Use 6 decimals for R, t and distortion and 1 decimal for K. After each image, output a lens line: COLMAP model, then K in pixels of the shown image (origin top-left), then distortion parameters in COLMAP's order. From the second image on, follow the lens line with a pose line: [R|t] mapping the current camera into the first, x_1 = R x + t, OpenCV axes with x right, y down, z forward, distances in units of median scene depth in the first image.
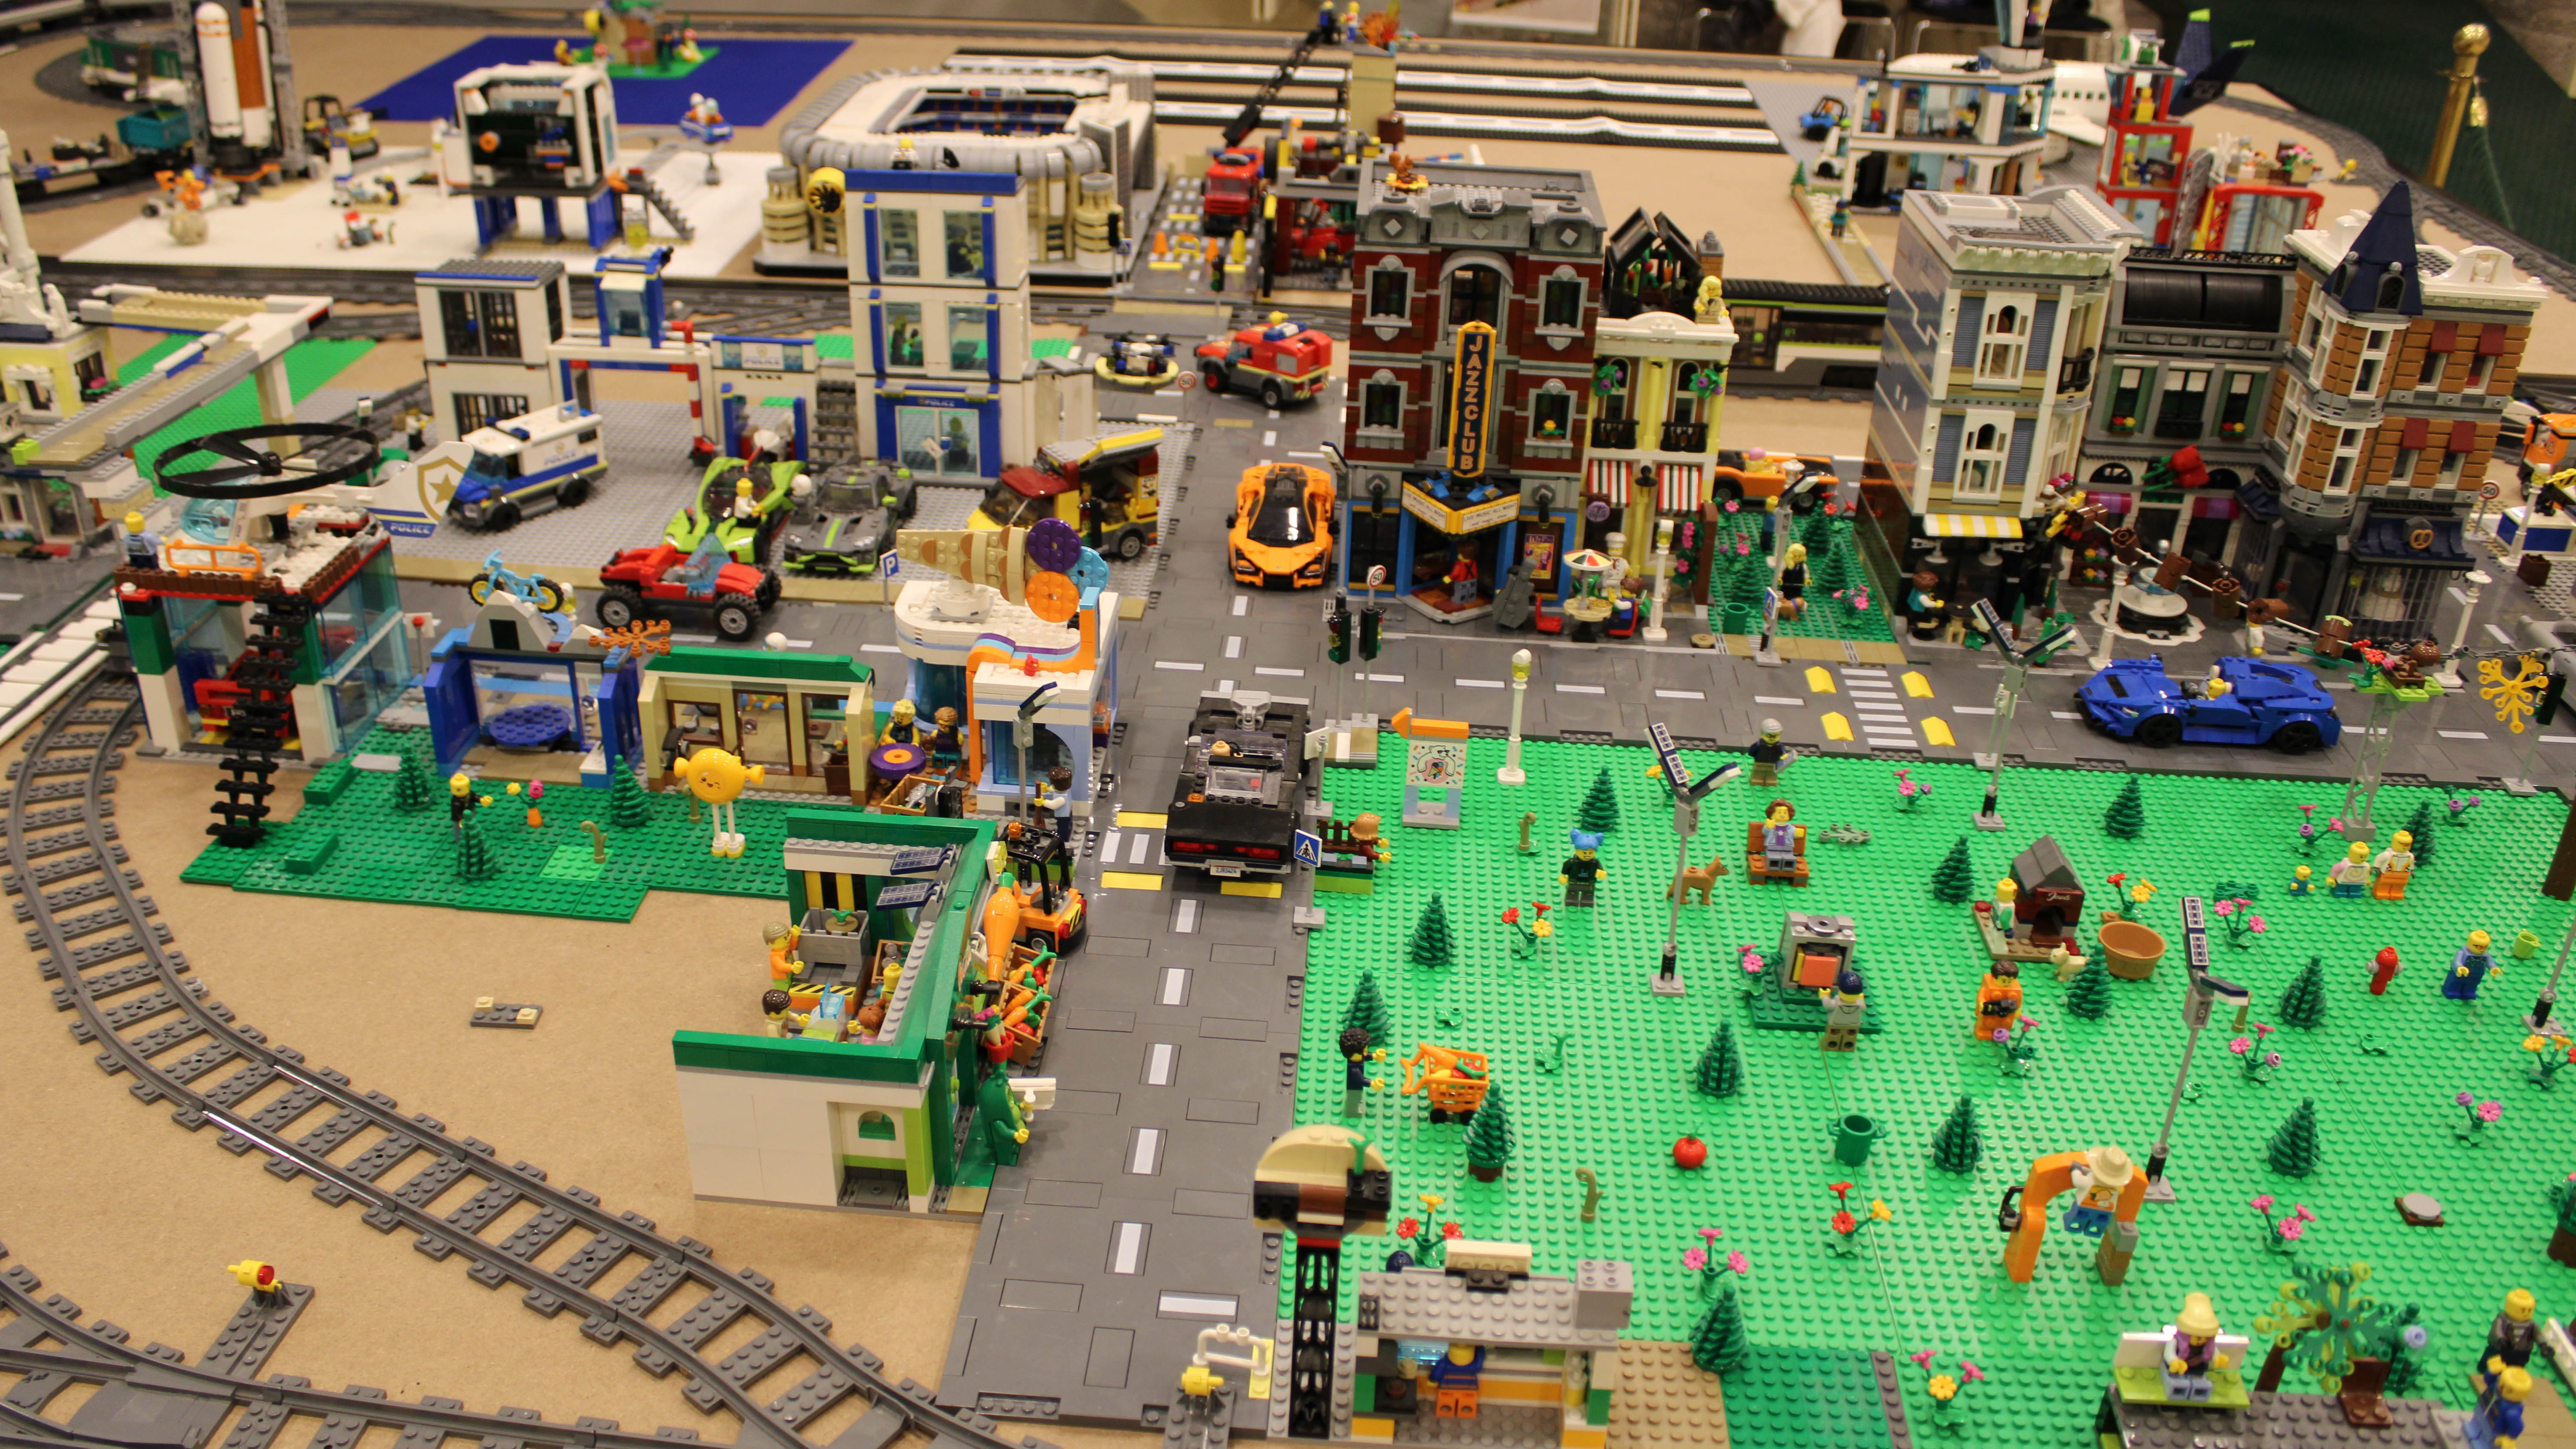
lens RADIAL K [[2095.6, 0, 1288.0], [0, 2095.6, 724.5], [0, 0, 1]] dist [-0.165122, 0.150946]
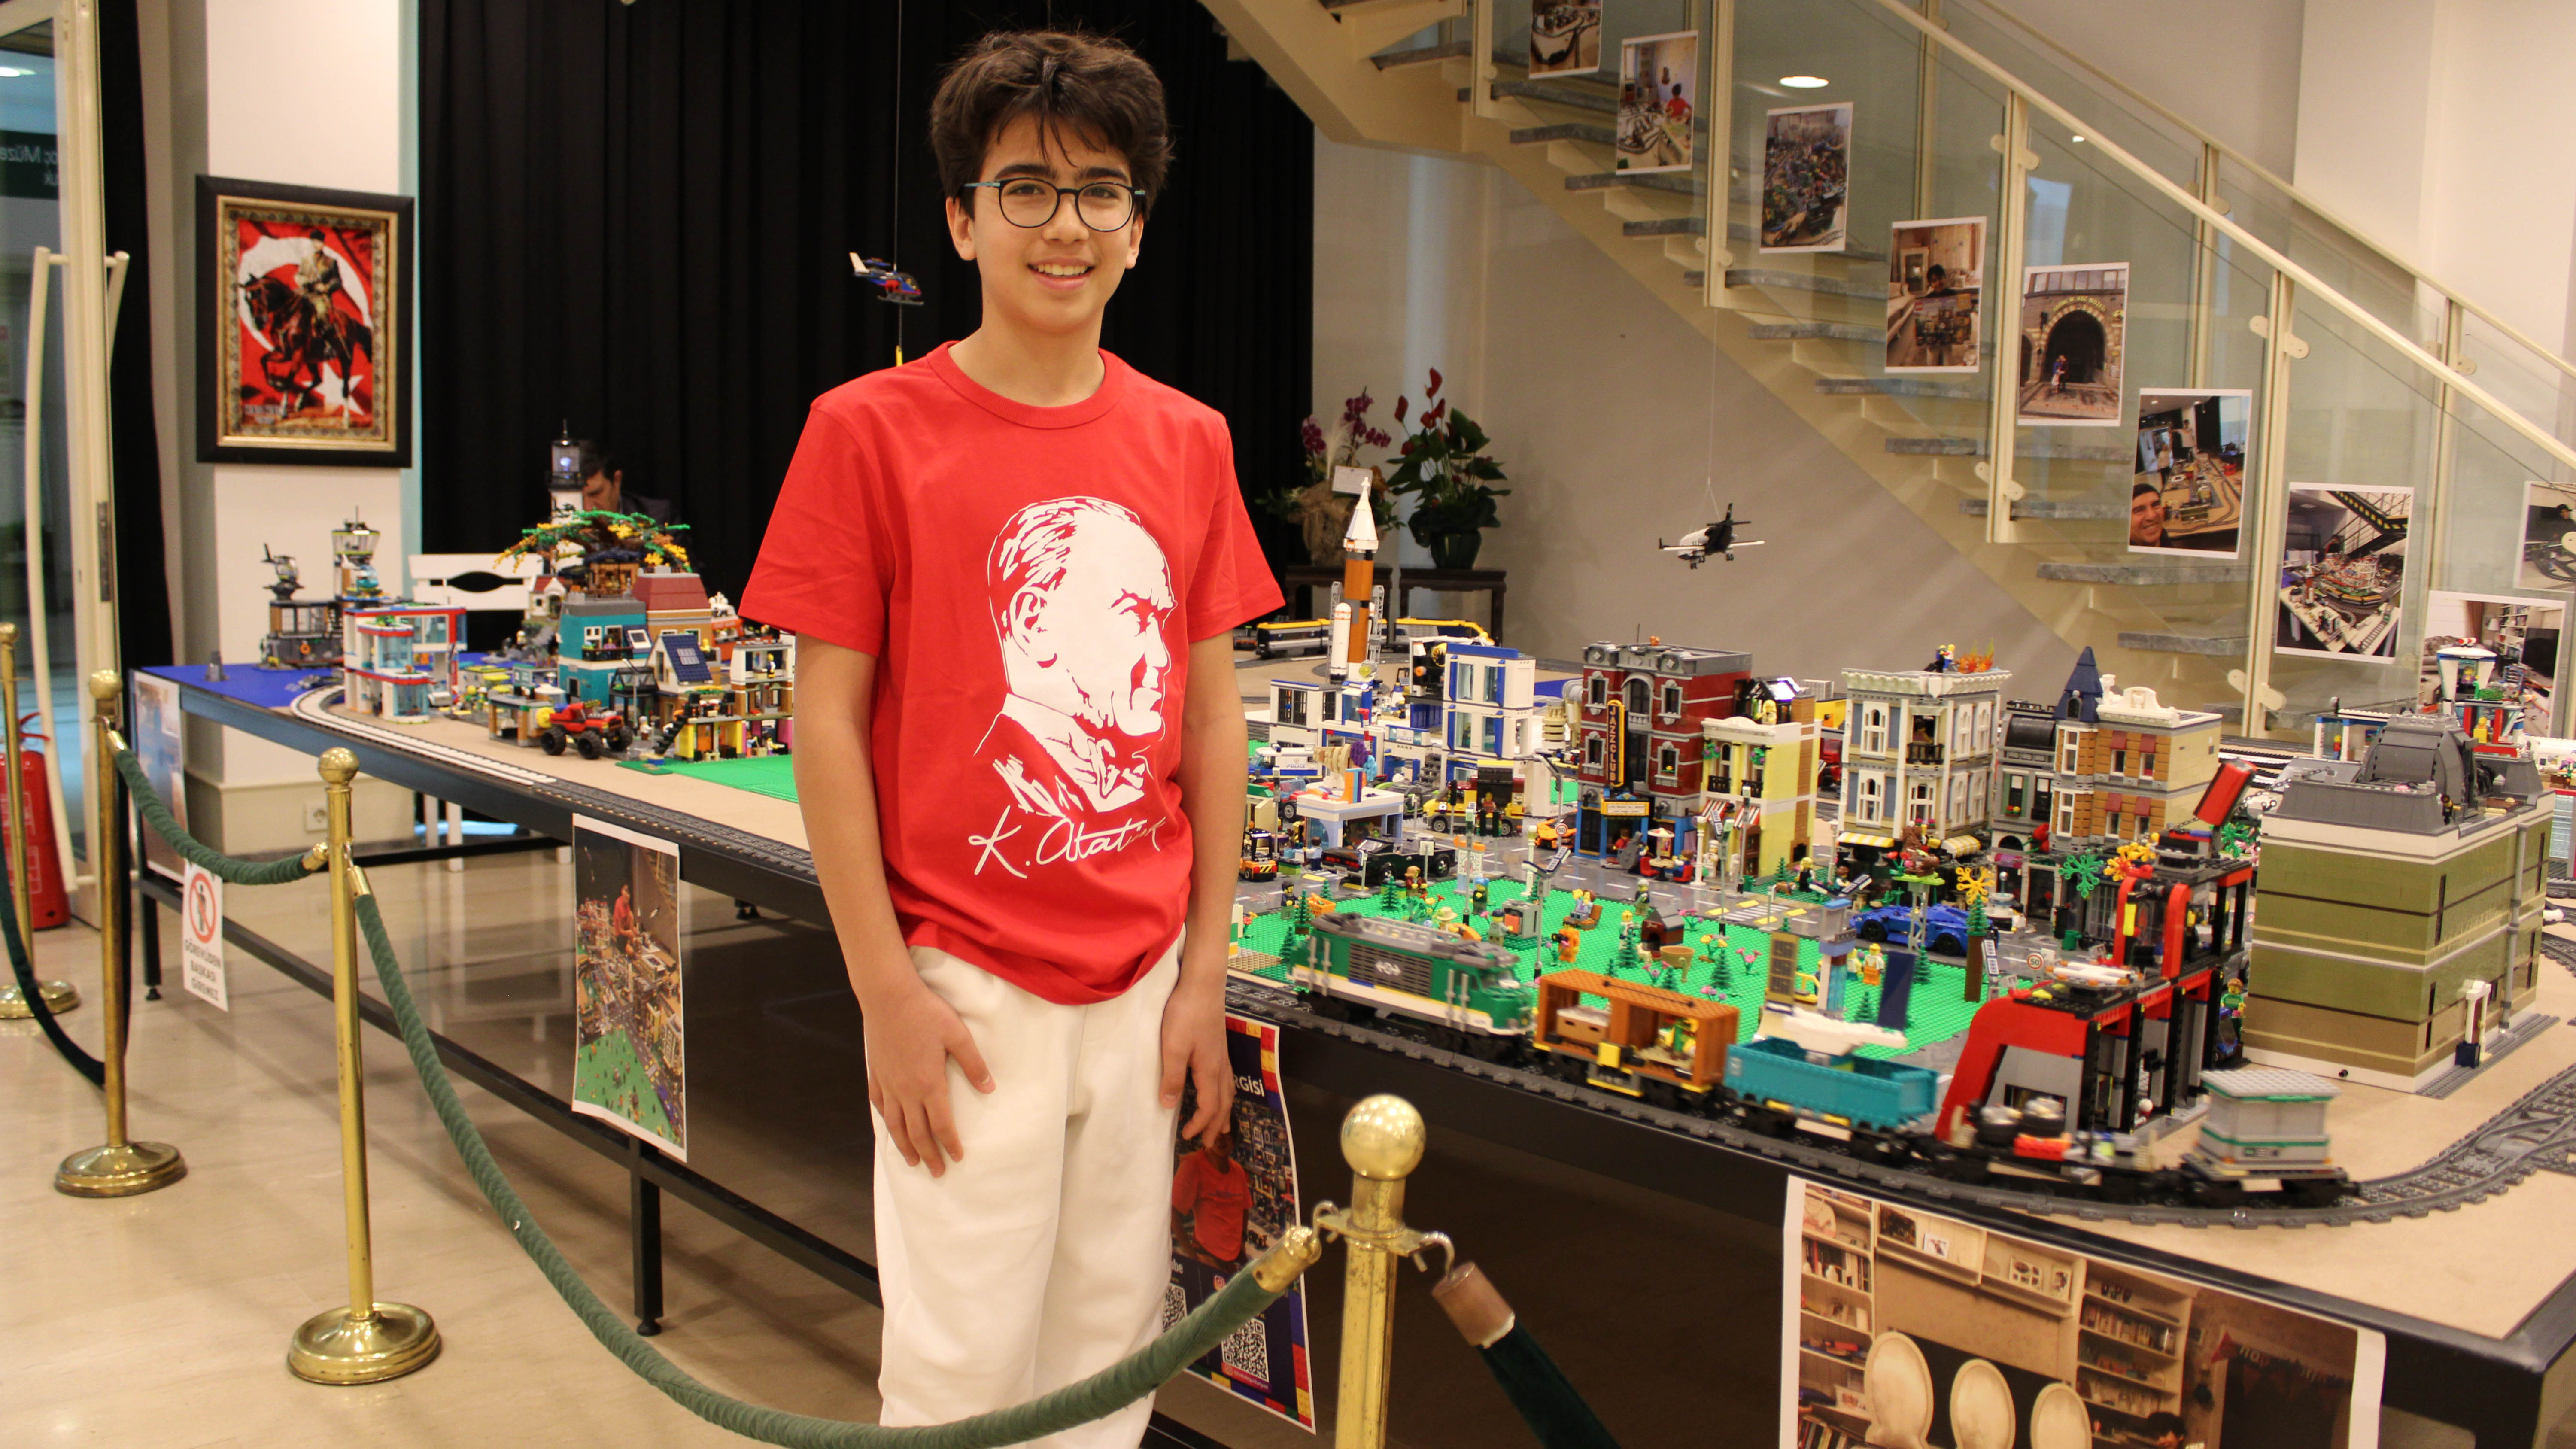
lens RADIAL K [[2095.6, 0, 1288.0], [0, 2095.6, 724.5], [0, 0, 1]] dist [-0.165122, 0.150946]
pose [[0.756102, 0.072536, -0.650422, 1.089526], [-0.316888, 0.910143, -0.266875, 0.432258], [0.572619, 0.407895, 0.711146, -0.549312]]
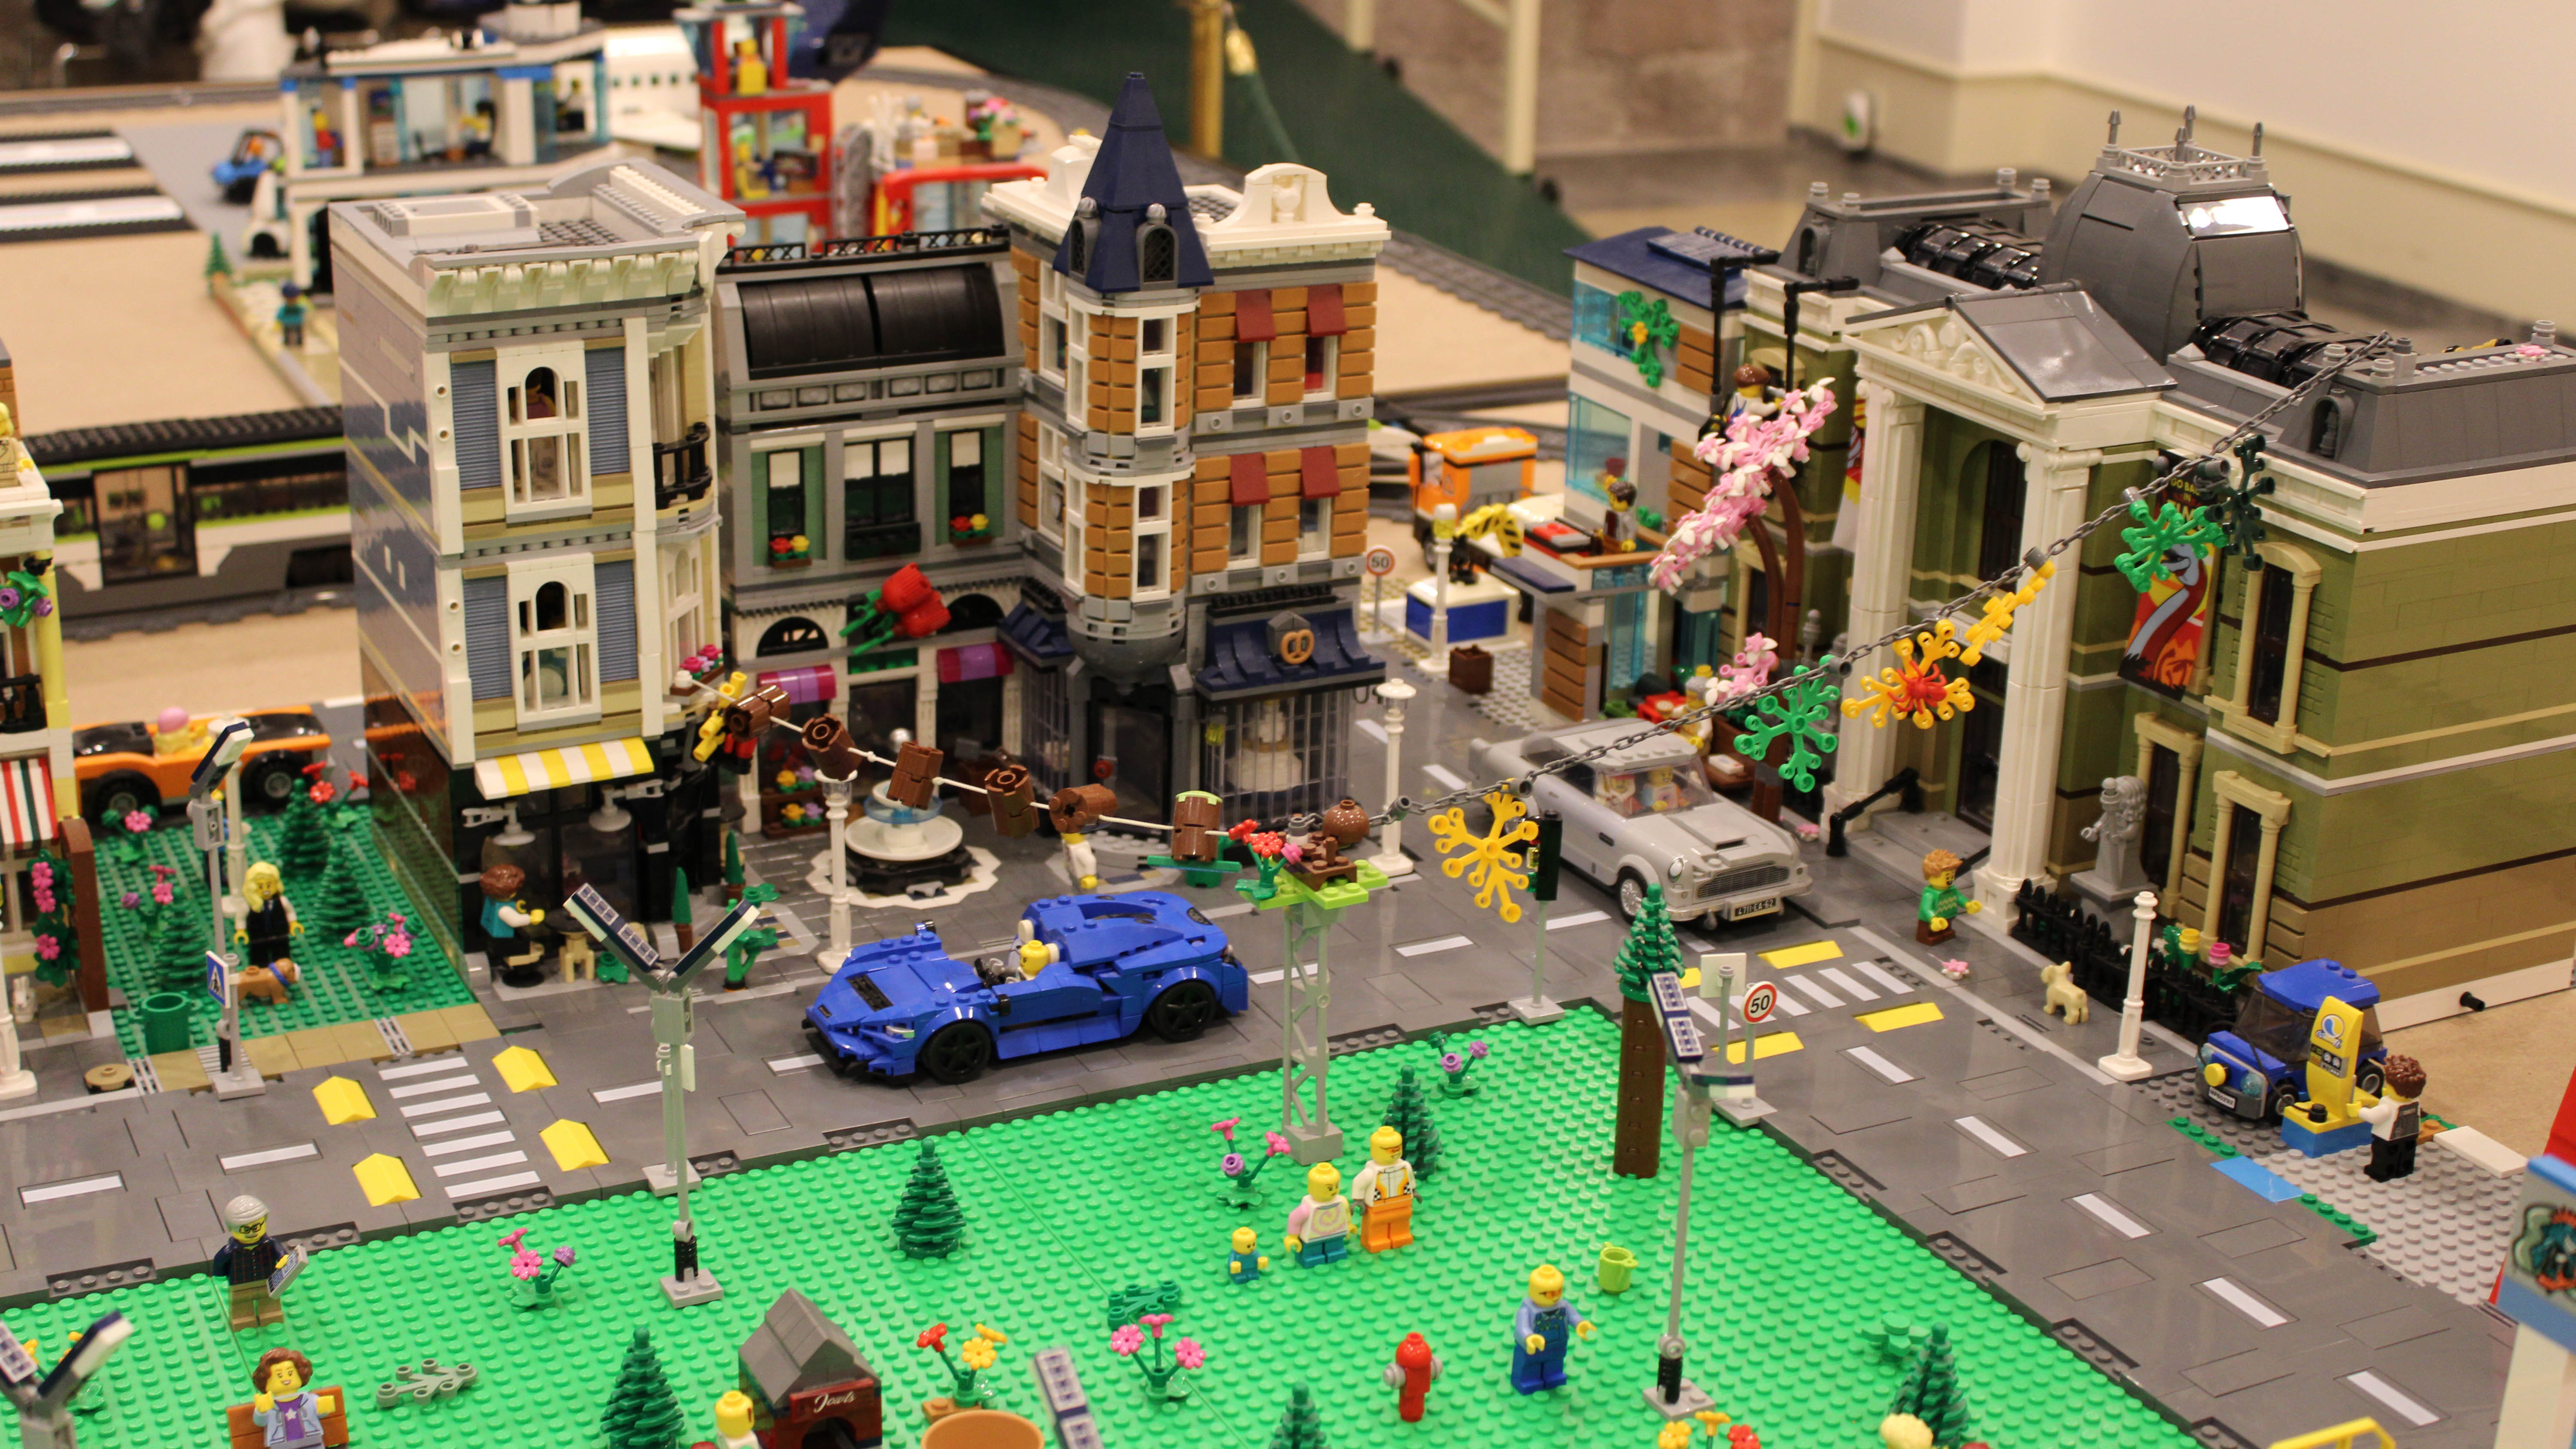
lens RADIAL K [[3143.7, 0, 1130.9], [0, 3143.7, 713.4], [0, 0, 1]] dist [-0.027200, -0.017599]
pose [[0.884009, -0.168274, 0.436134, 0.100062], [0.231088, 0.968304, -0.094795, 0.005522], [-0.406359, 0.184585, 0.894875, 0.174733]]
